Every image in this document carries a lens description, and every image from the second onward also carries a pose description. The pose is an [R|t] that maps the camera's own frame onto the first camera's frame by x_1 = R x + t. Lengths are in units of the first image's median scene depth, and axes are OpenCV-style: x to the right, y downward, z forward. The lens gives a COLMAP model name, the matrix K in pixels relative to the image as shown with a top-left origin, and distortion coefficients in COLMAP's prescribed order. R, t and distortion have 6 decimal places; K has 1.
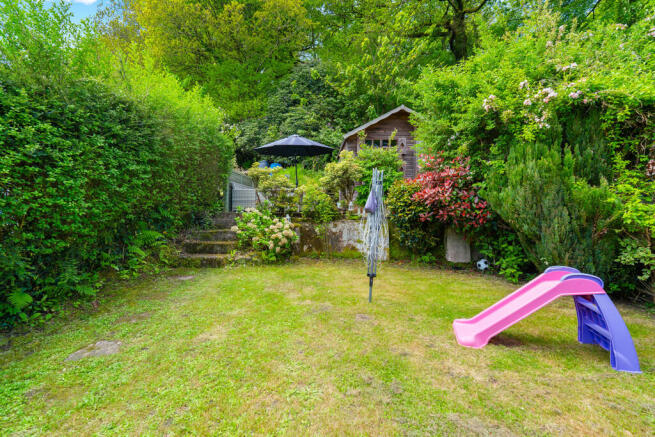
lens RADIAL K [[266.7, 0, 323.4], [0, 266.7, 219.8], [0, 0, 1]] dist [-0.000175, -0.000462]
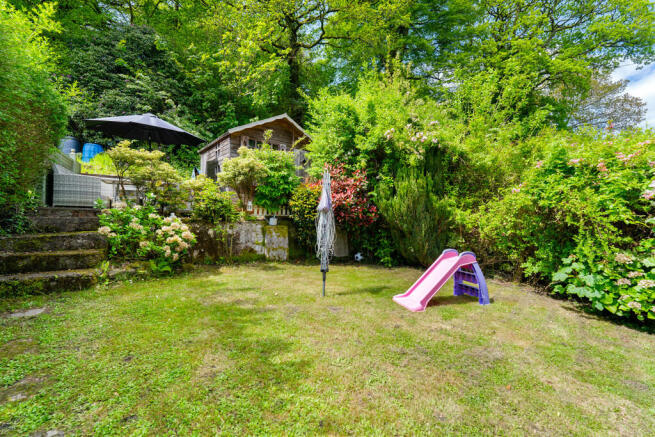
lens RADIAL K [[266.7, 0, 323.0], [0, 266.7, 219.3], [0, 0, 1]] dist [-0.000175, -0.000462]
pose [[0.784839, 0.014979, 0.619518, -0.321063], [-0.003154, 0.999791, -0.020178, 0.015876], [-0.619691, 0.013883, 0.784723, 0.106427]]
